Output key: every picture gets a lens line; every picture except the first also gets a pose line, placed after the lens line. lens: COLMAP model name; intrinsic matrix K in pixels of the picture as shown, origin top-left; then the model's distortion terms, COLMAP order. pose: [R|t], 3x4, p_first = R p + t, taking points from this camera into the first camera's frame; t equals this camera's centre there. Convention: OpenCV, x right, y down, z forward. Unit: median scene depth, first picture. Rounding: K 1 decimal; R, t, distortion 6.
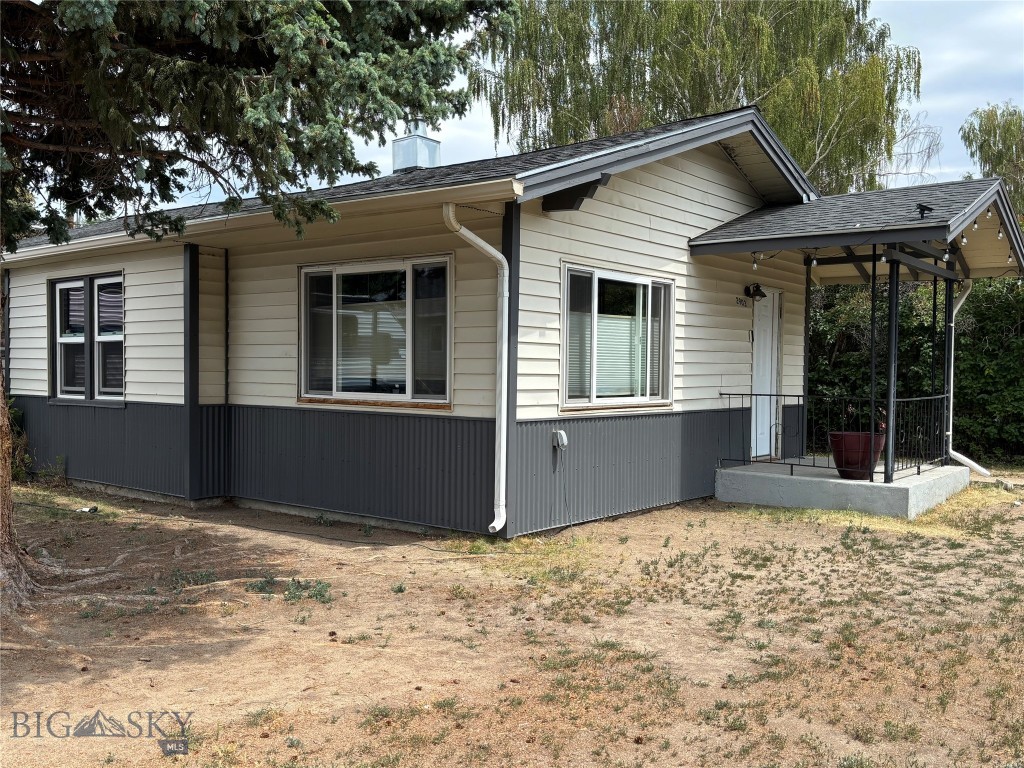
lens RADIAL K [[931.4, 0, 512.0], [0, 931.4, 384.0], [0, 0, 1]] dist [0.069903, -0.008291]
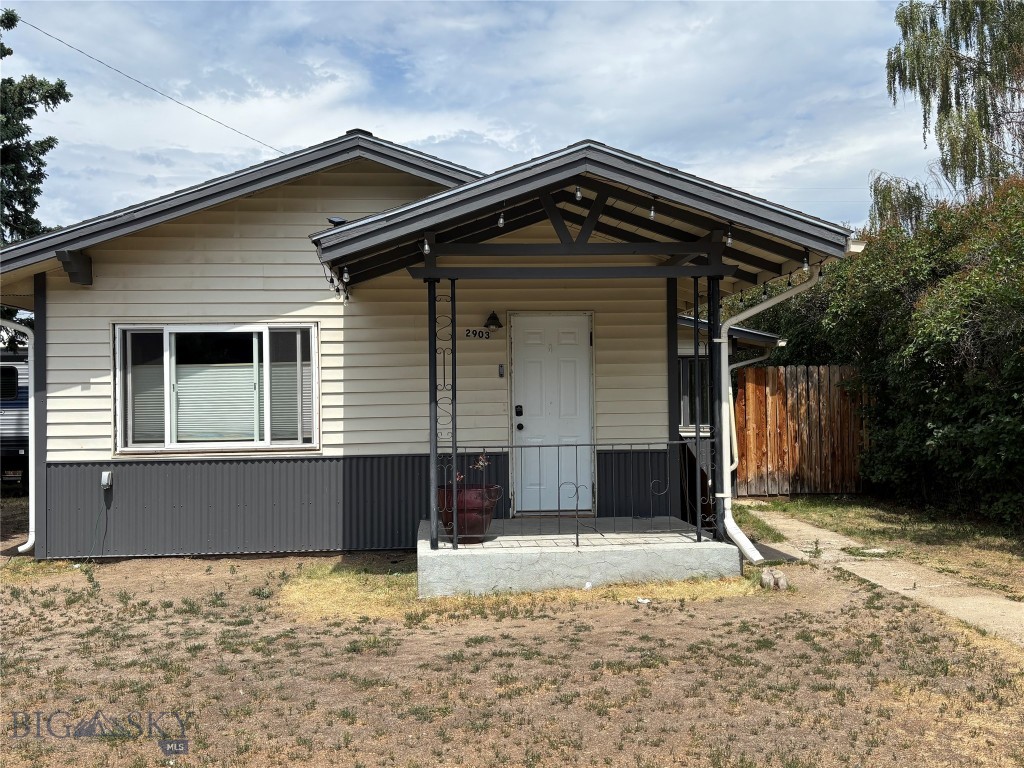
lens RADIAL K [[889.6, 0, 512.0], [0, 889.6, 384.0], [0, 0, 1]] dist [0.030331, 0.001076]
pose [[0.684915, -0.038485, -0.727606, 1.012833], [0.011326, 0.999046, -0.042180, -0.004838], [0.728535, 0.020649, 0.684697, 0.516019]]
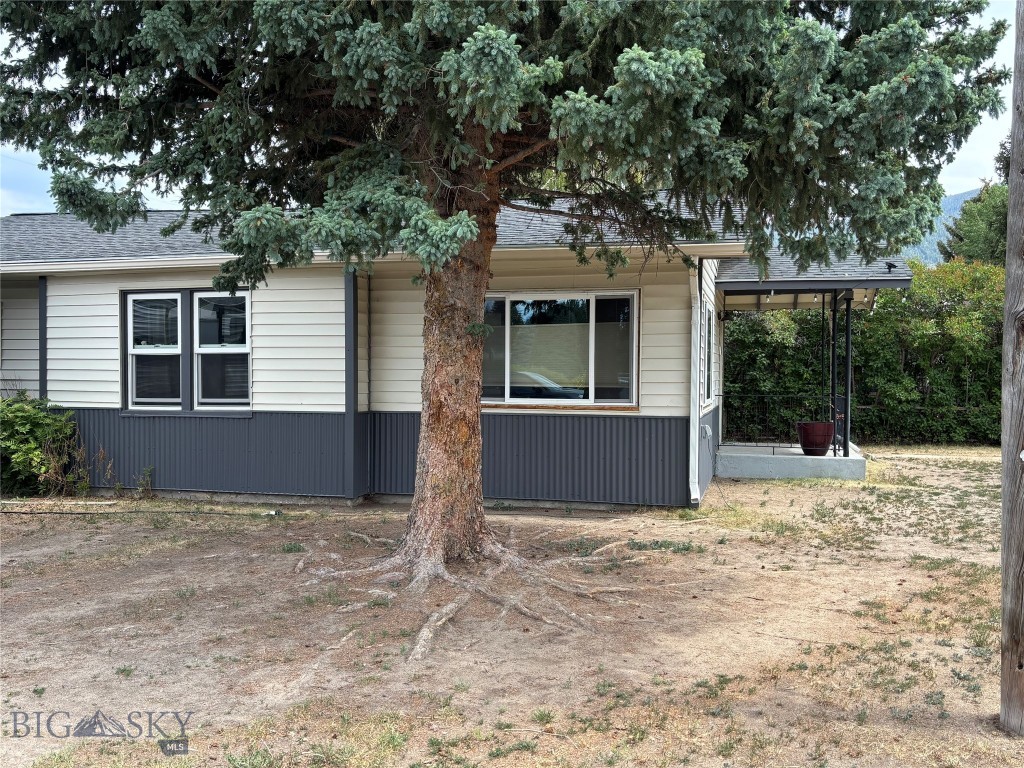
lens RADIAL K [[931.4, 0, 512.0], [0, 931.4, 384.0], [0, 0, 1]] dist [0.069903, -0.008291]
pose [[0.913107, -0.010706, 0.407578, -0.618378], [0.011589, 0.999933, 0.000303, -0.009284], [-0.407554, 0.004447, 0.913170, -0.077316]]
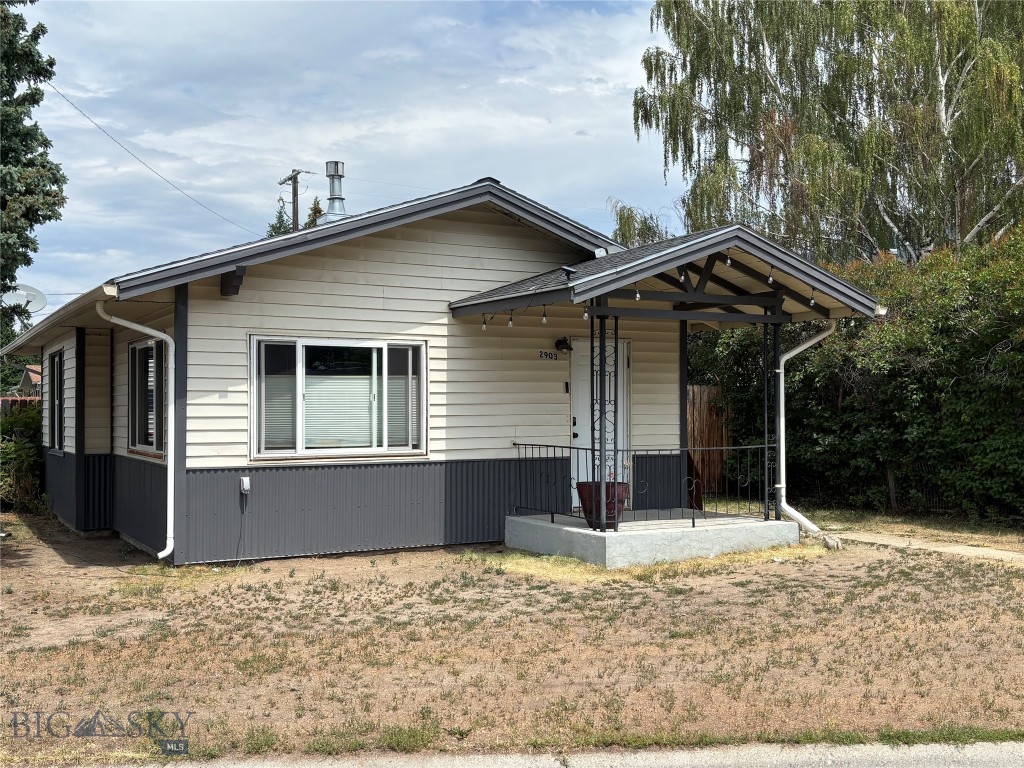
lens RADIAL K [[1024.9, 0, 512.0], [0, 1024.9, 384.0], [0, 0, 1]] dist [0.113733, -0.006387]
pose [[0.925676, -0.022471, -0.377650, 0.733693], [0.006453, 0.999027, -0.043627, -0.007592], [0.378263, 0.037948, 0.924920, -0.078360]]
